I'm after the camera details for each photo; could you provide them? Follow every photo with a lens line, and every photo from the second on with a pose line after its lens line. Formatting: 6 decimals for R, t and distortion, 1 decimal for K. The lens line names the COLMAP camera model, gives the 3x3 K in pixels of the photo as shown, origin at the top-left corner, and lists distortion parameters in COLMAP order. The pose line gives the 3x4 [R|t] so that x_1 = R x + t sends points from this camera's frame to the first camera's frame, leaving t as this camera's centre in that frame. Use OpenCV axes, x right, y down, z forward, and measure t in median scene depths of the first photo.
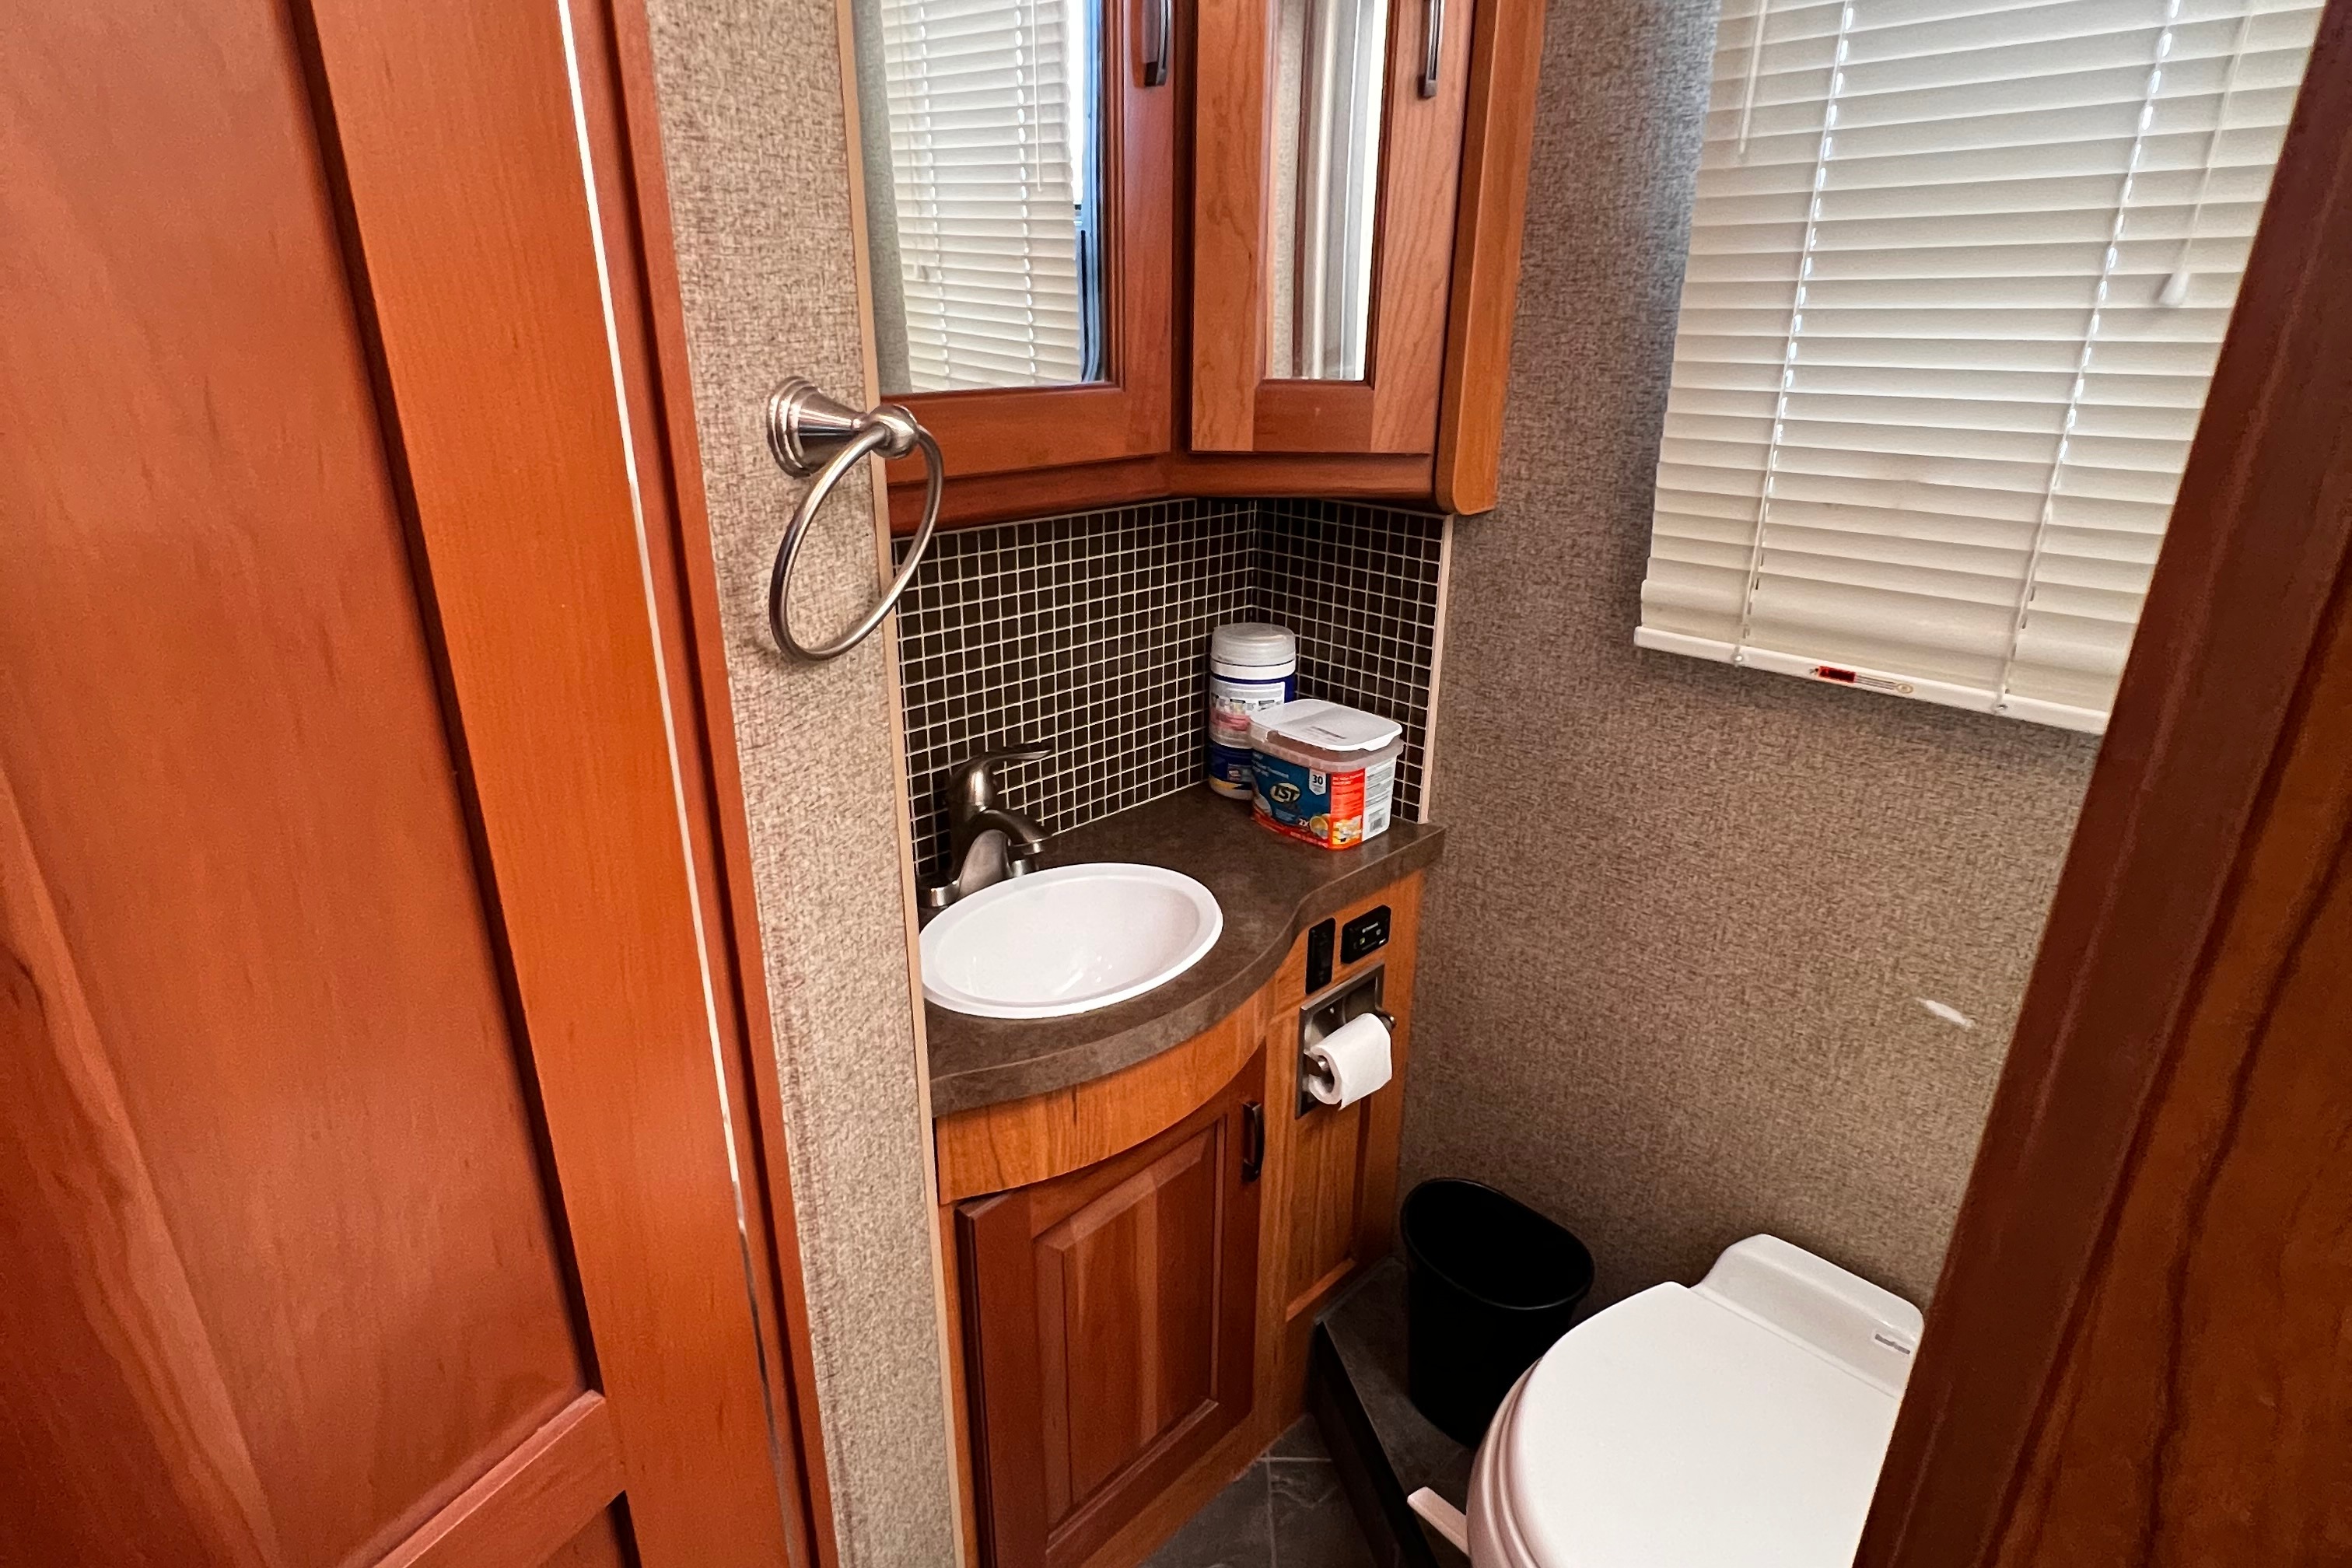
lens RADIAL K [[1253.2, 0, 1178.3], [0, 1253.2, 784.9], [0, 0, 1]] dist [-0.007871, -0.002674]
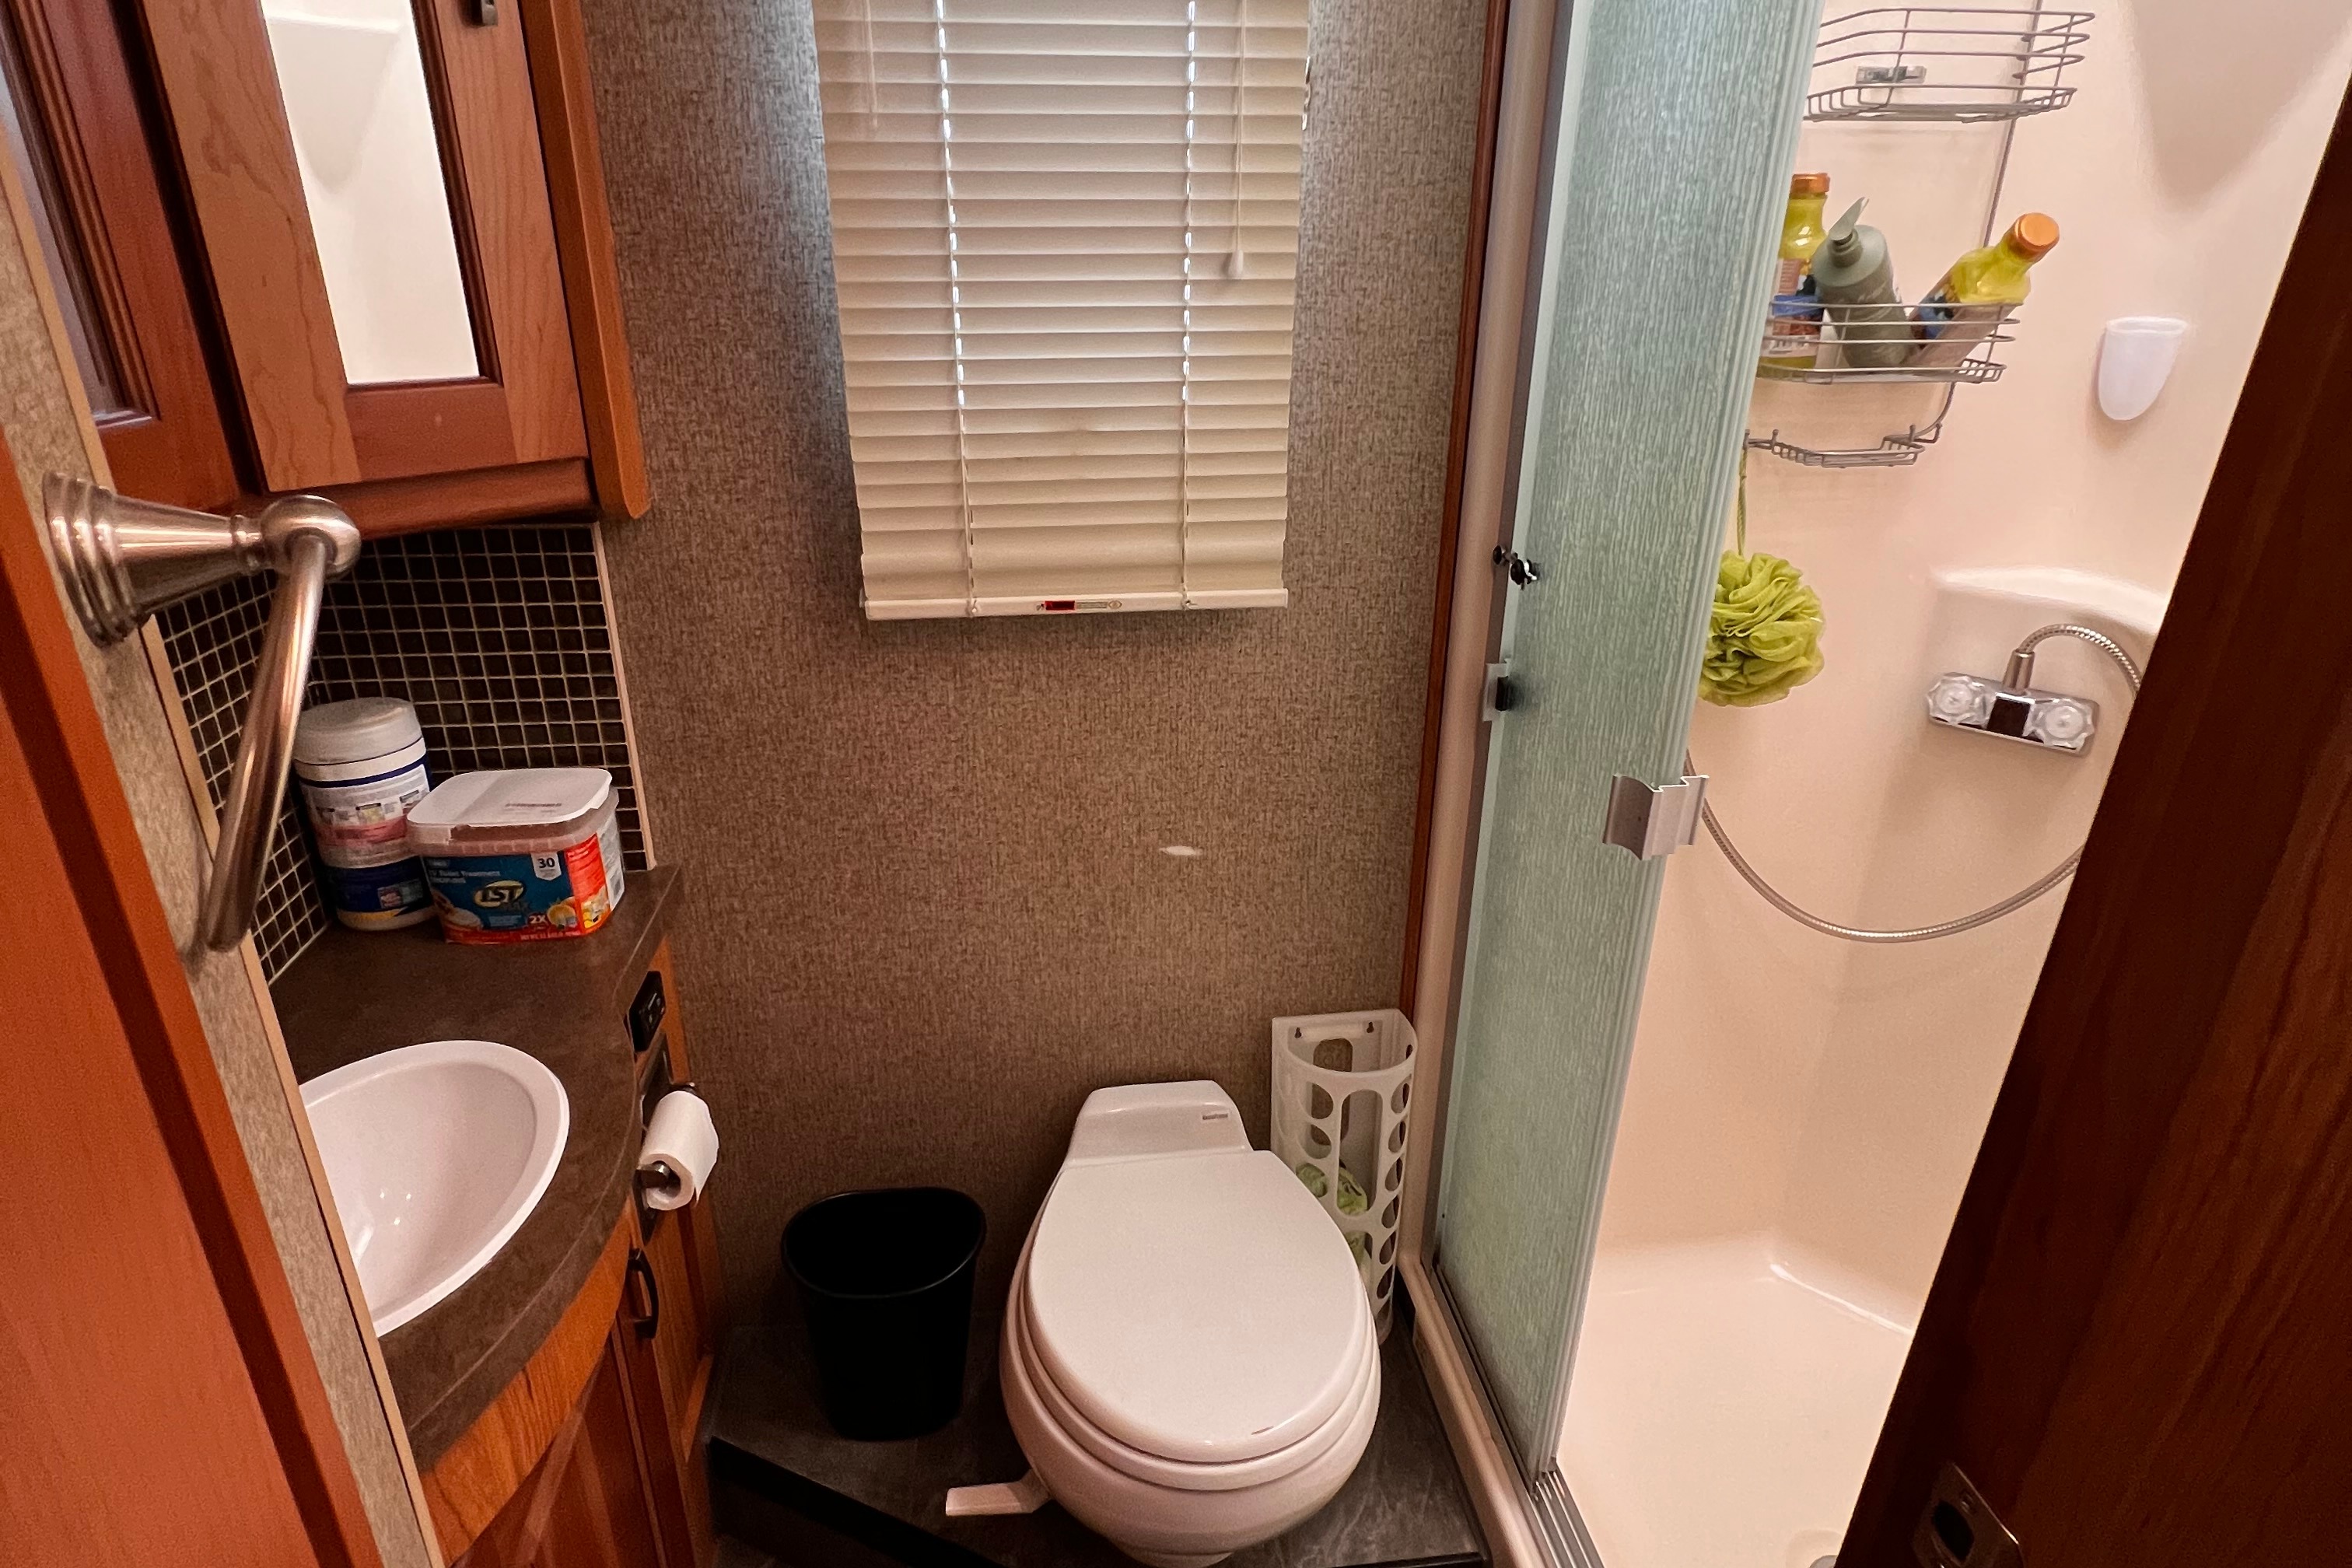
lens RADIAL K [[1253.2, 0, 1178.6], [0, 1253.2, 782.2], [0, 0, 1]] dist [-0.007871, -0.002674]
pose [[0.599595, -0.312264, 0.736870, -0.248746], [0.282021, 0.944117, 0.170608, -0.084141], [-0.748966, 0.105517, 0.654153, 0.160433]]
